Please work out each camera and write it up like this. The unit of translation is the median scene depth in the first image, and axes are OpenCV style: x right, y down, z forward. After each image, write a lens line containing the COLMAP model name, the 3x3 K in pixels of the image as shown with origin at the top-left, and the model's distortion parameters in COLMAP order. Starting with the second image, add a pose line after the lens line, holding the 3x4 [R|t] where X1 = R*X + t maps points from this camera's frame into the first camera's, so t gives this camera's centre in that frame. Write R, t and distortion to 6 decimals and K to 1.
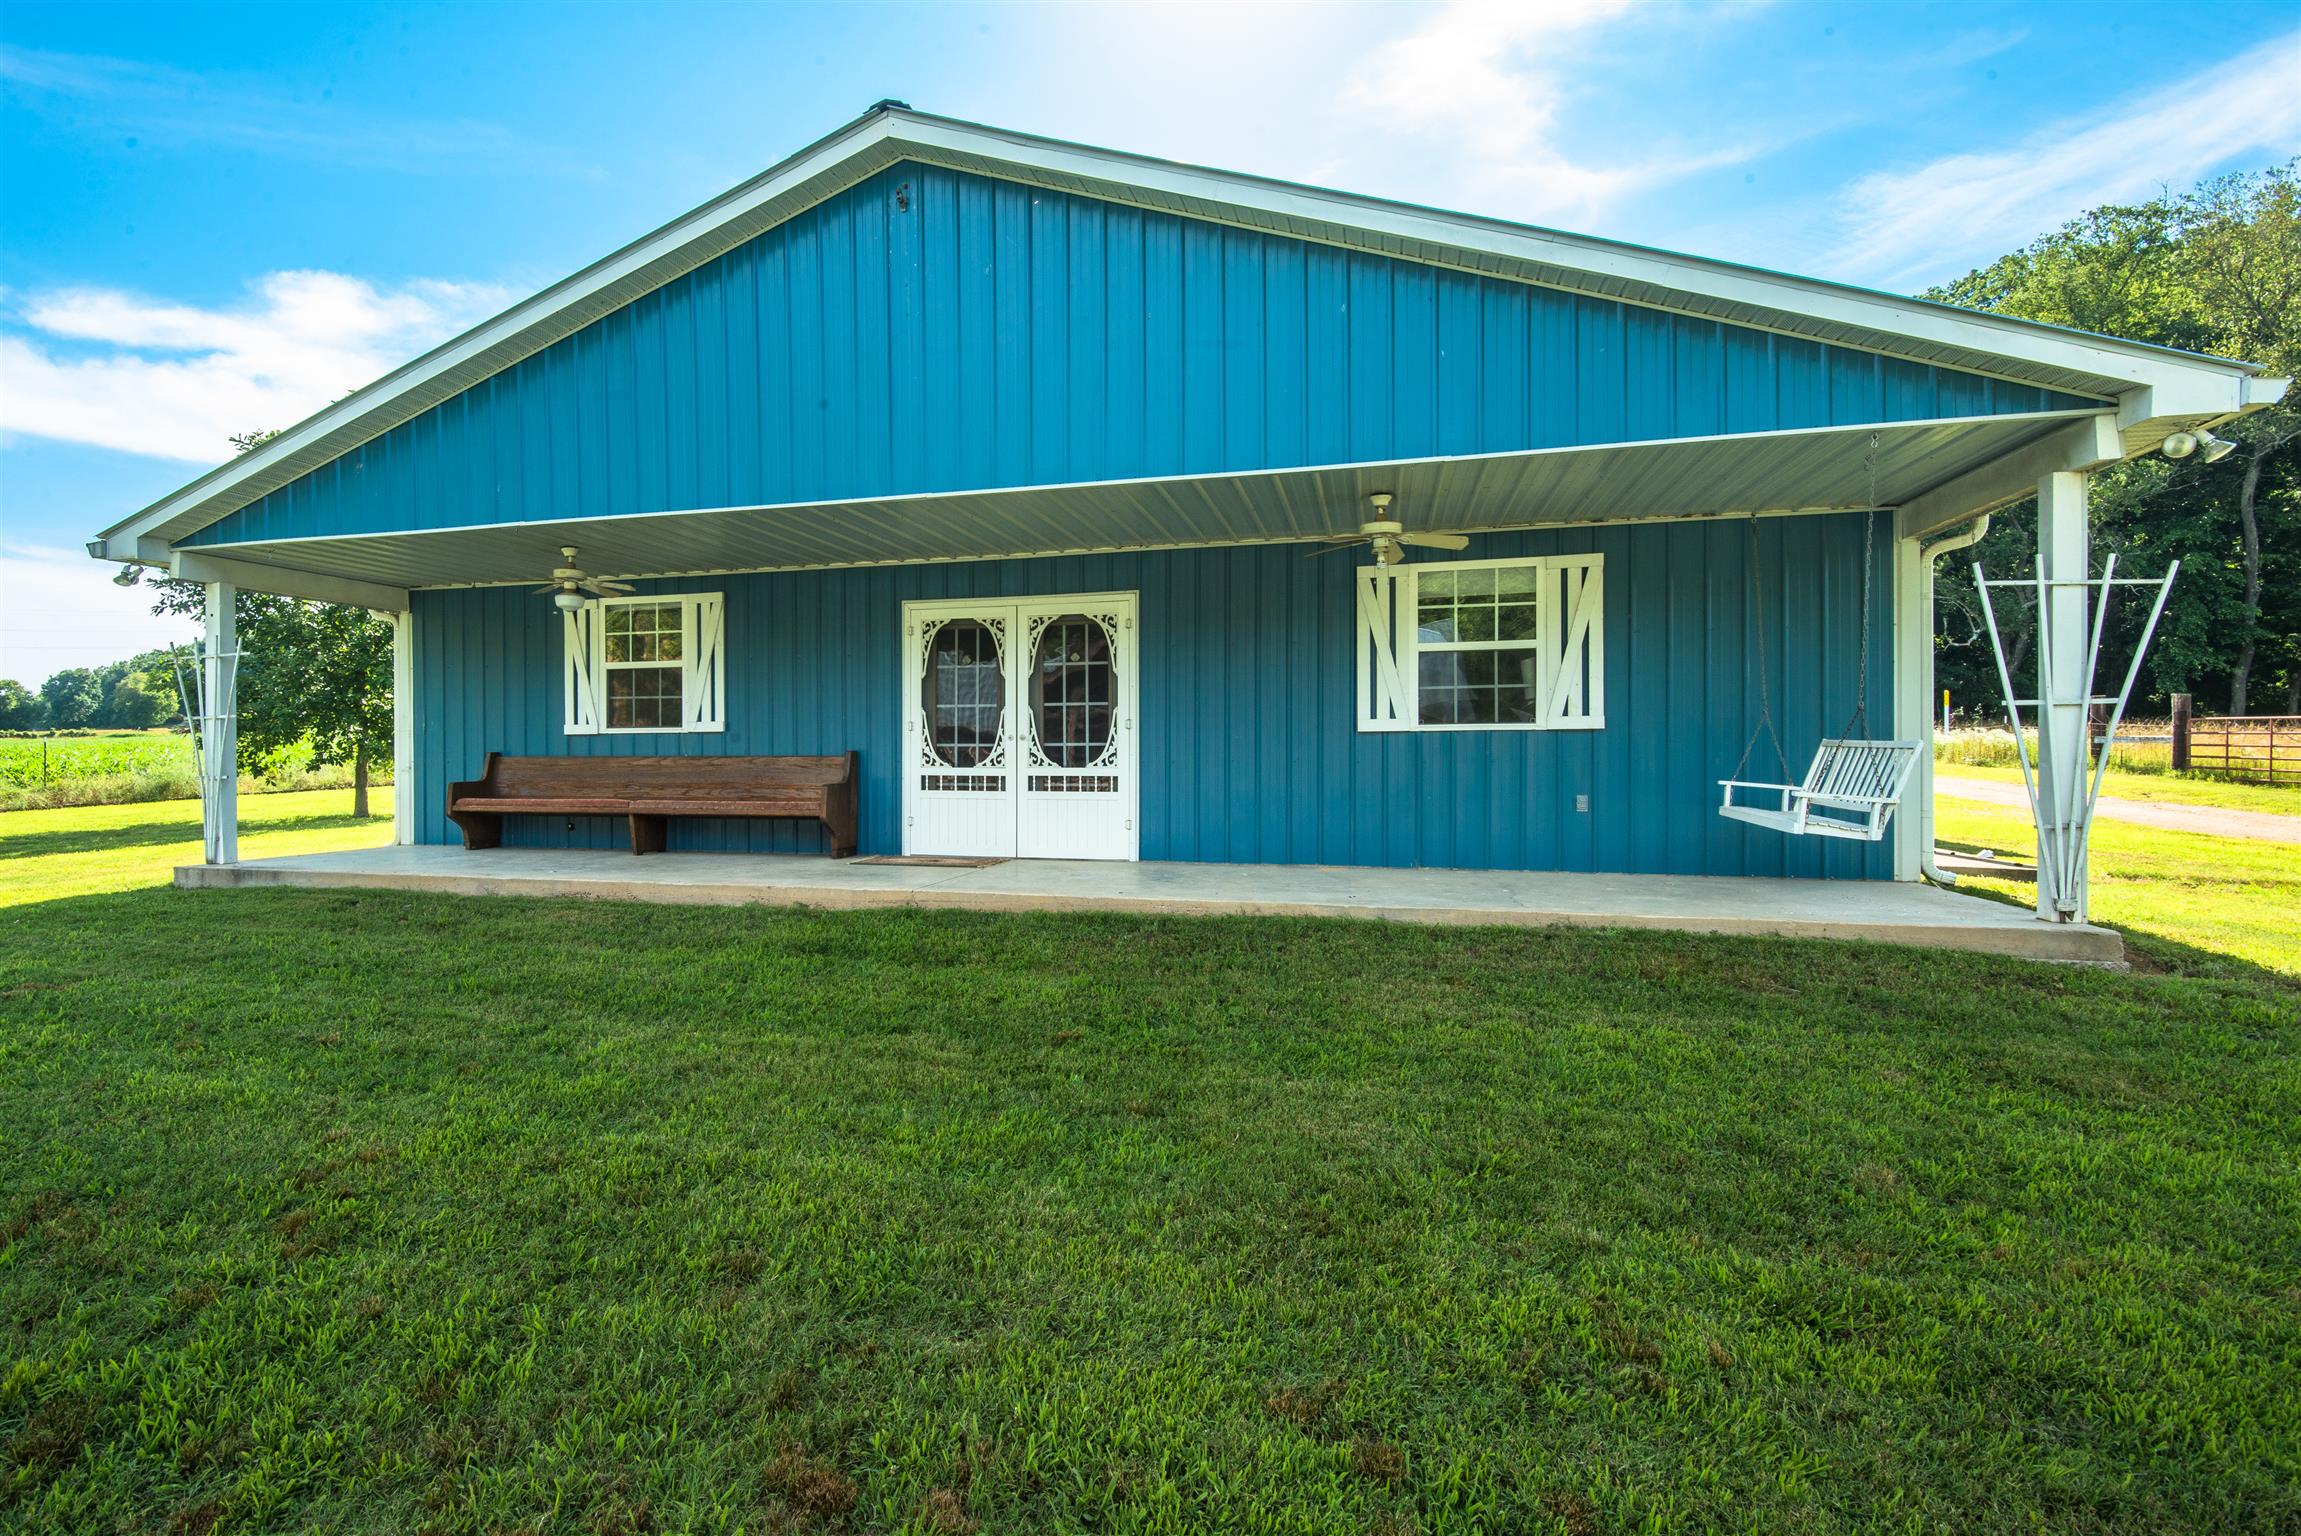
lens RADIAL K [[1229.9, 0, 1144.9], [0, 1229.9, 774.2], [0, 0, 1]] dist [-0.002858, -0.002768]
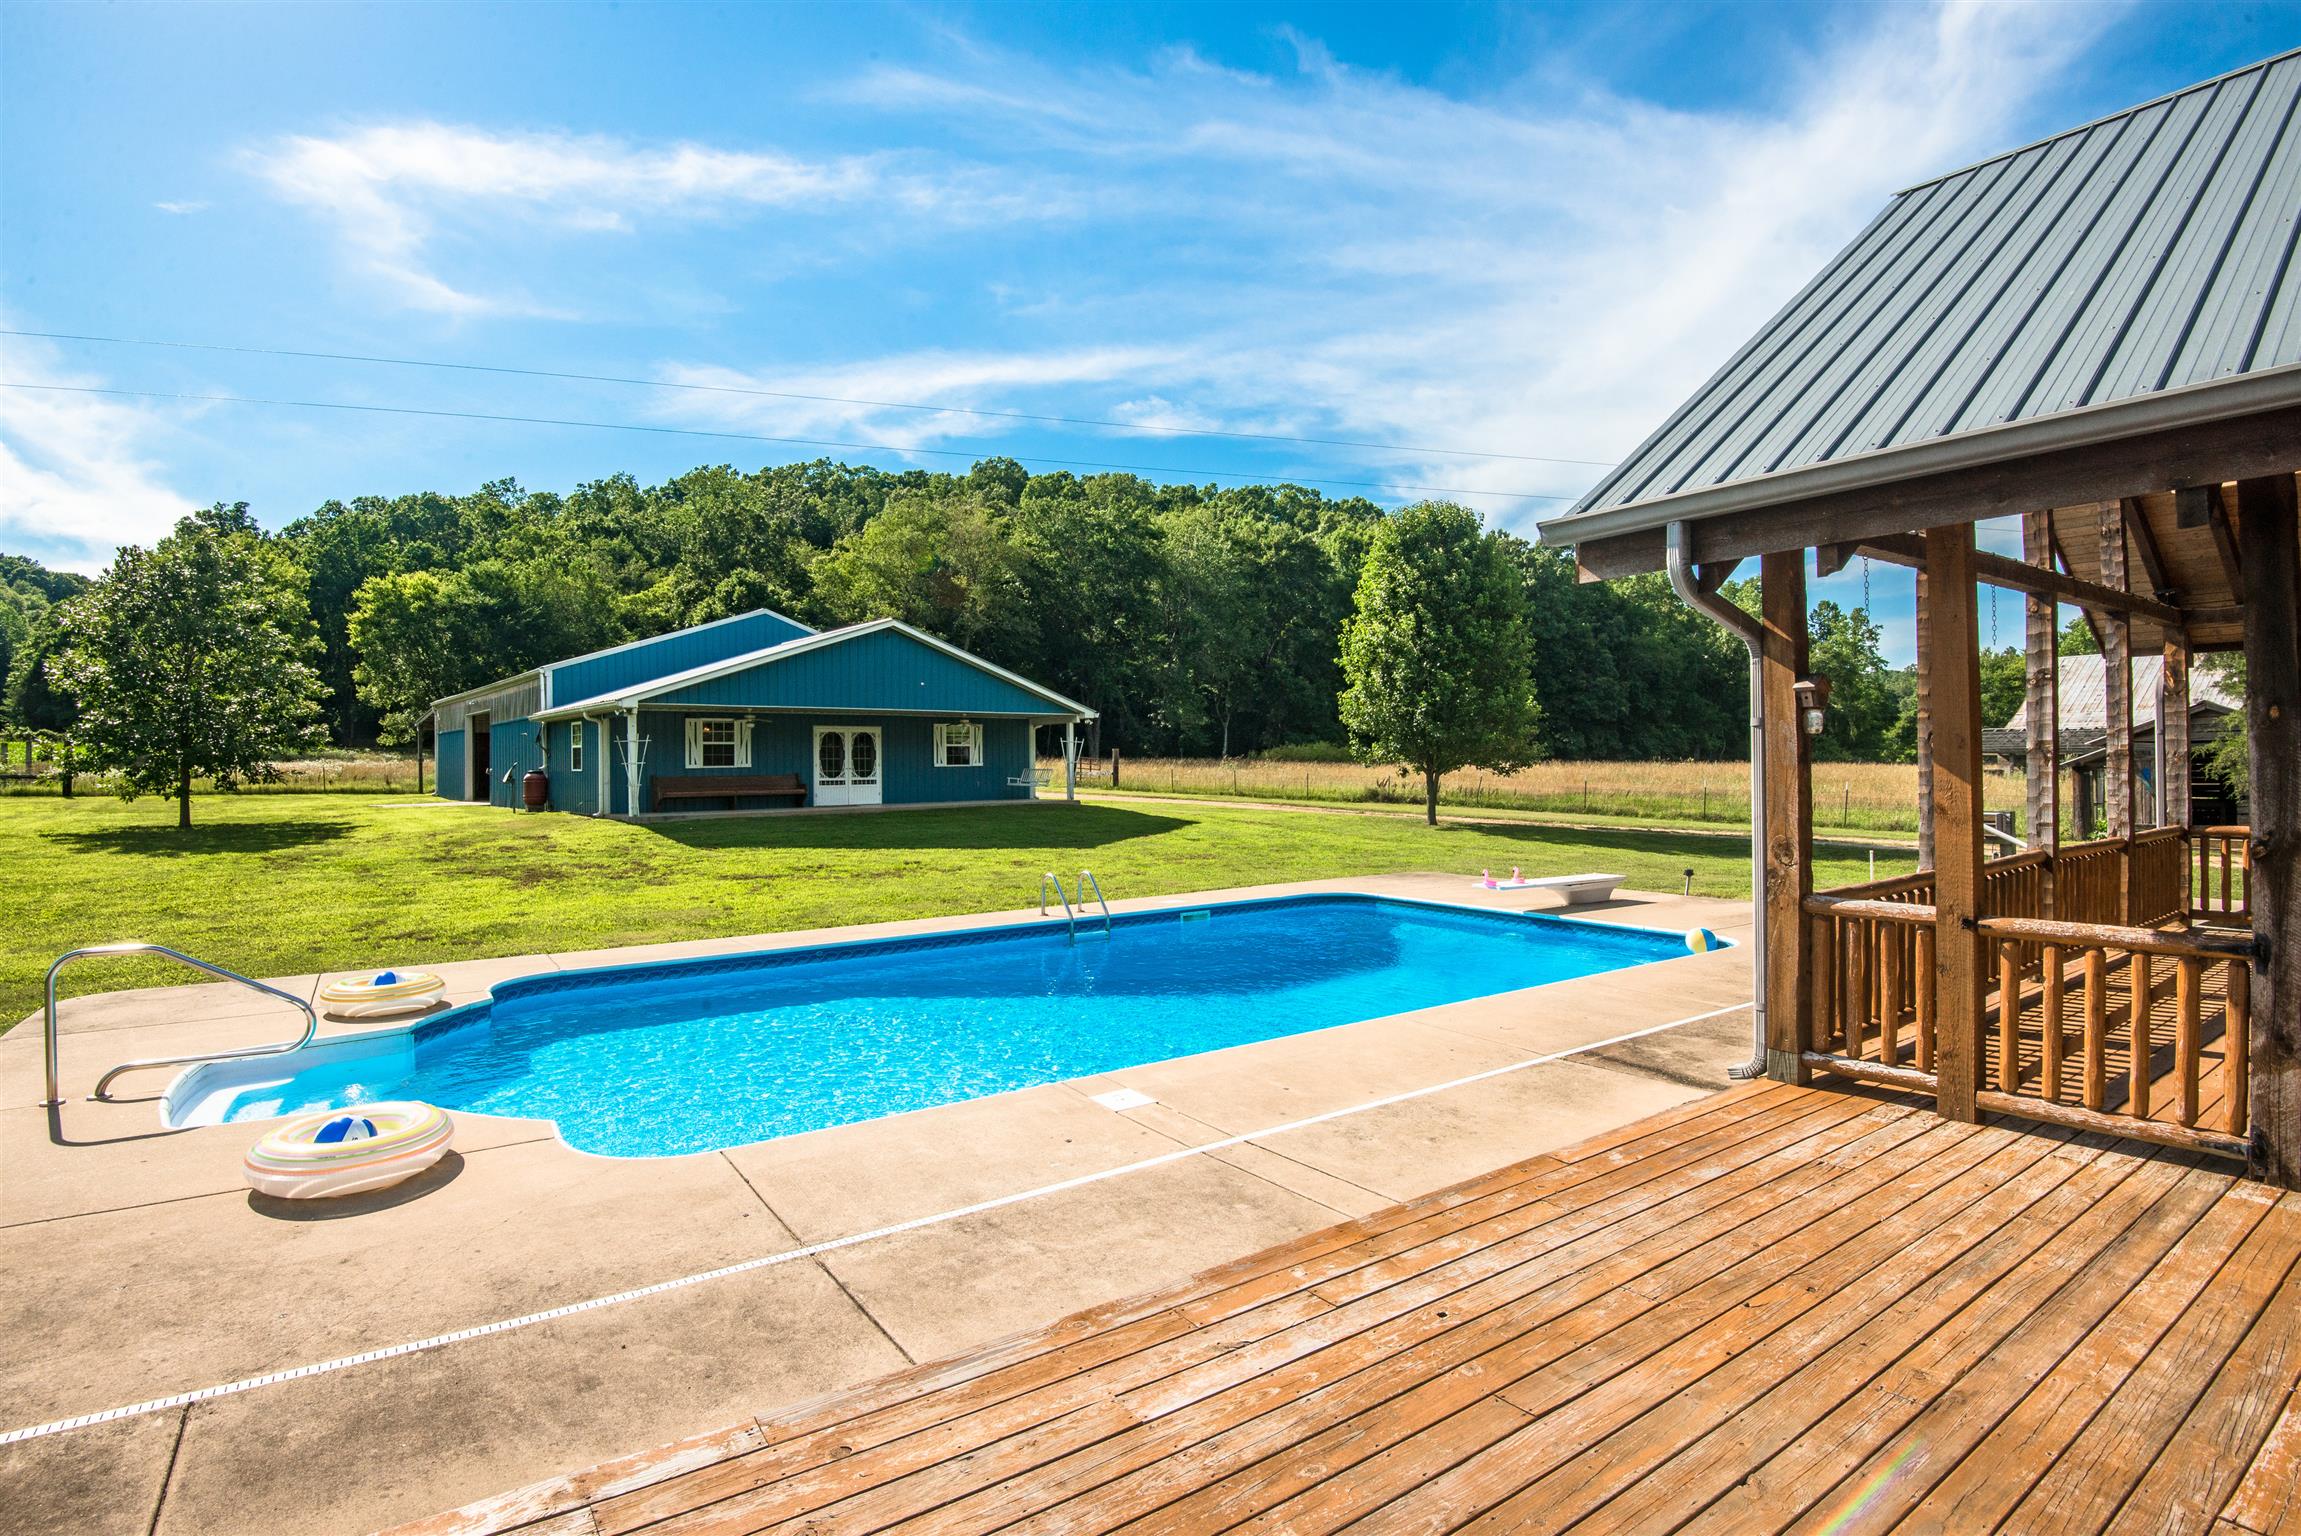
lens RADIAL K [[1052.6, 0, 1151.1], [0, 1052.6, 769.4], [0, 0, 1]] dist [-0.025674, -0.000695]
pose [[0.457254, -0.014801, 0.889213, -2.277345], [0.014890, 0.999849, 0.008986, -0.040880], [-0.889212, 0.009132, 0.457405, -1.048276]]
